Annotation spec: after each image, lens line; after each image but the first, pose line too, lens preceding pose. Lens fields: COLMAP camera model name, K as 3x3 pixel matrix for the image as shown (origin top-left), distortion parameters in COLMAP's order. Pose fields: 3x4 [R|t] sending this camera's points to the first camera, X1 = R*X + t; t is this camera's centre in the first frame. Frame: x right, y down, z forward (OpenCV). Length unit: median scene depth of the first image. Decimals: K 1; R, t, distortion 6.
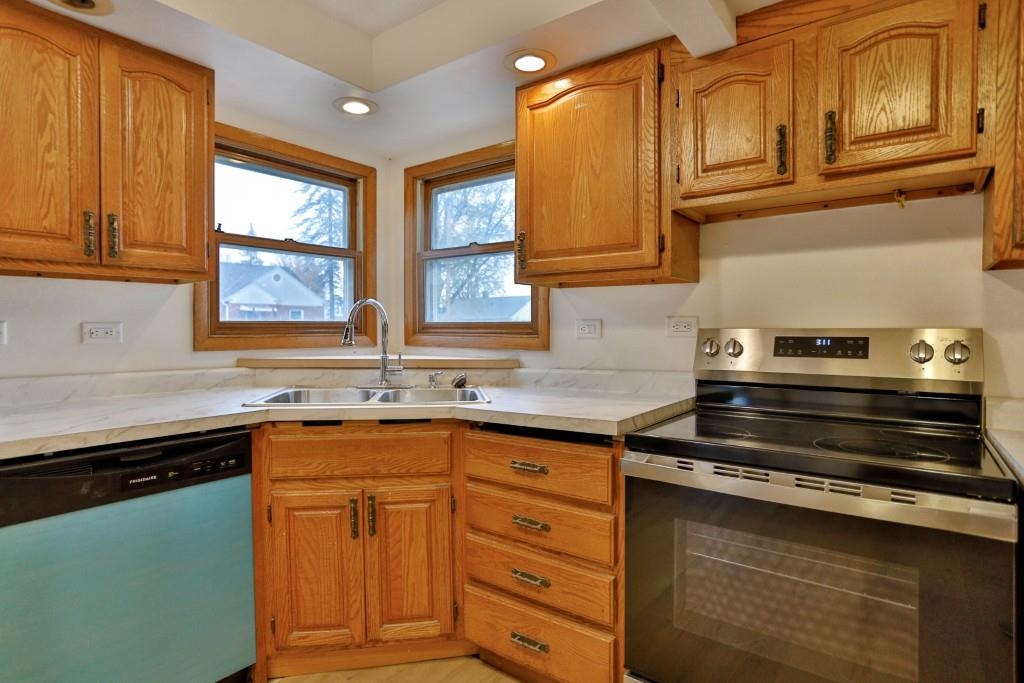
lens RADIAL K [[527.4, 0, 513.6], [0, 527.4, 333.1], [0, 0, 1]] dist [-0.047764, 0.016513]
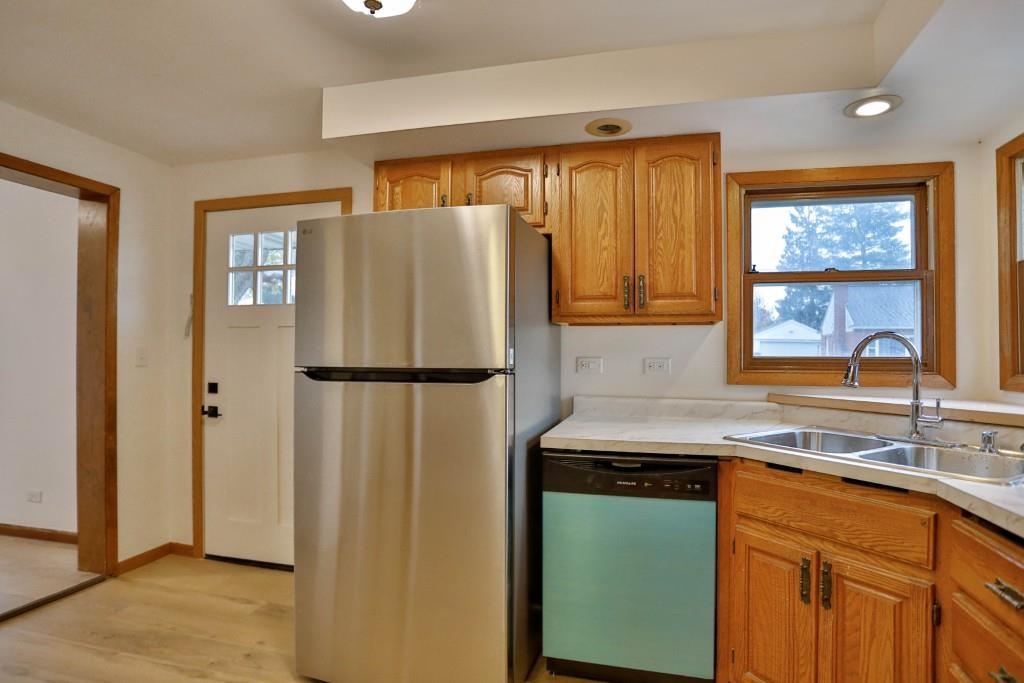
lens RADIAL K [[527.4, 0, 517.0], [0, 527.4, 346.7], [0, 0, 1]] dist [-0.047764, 0.016513]
pose [[0.411607, -0.011499, -0.911289, 0.293189], [-0.016561, 0.999661, -0.020094, -0.019470], [0.911211, 0.023363, 0.411277, 0.170154]]
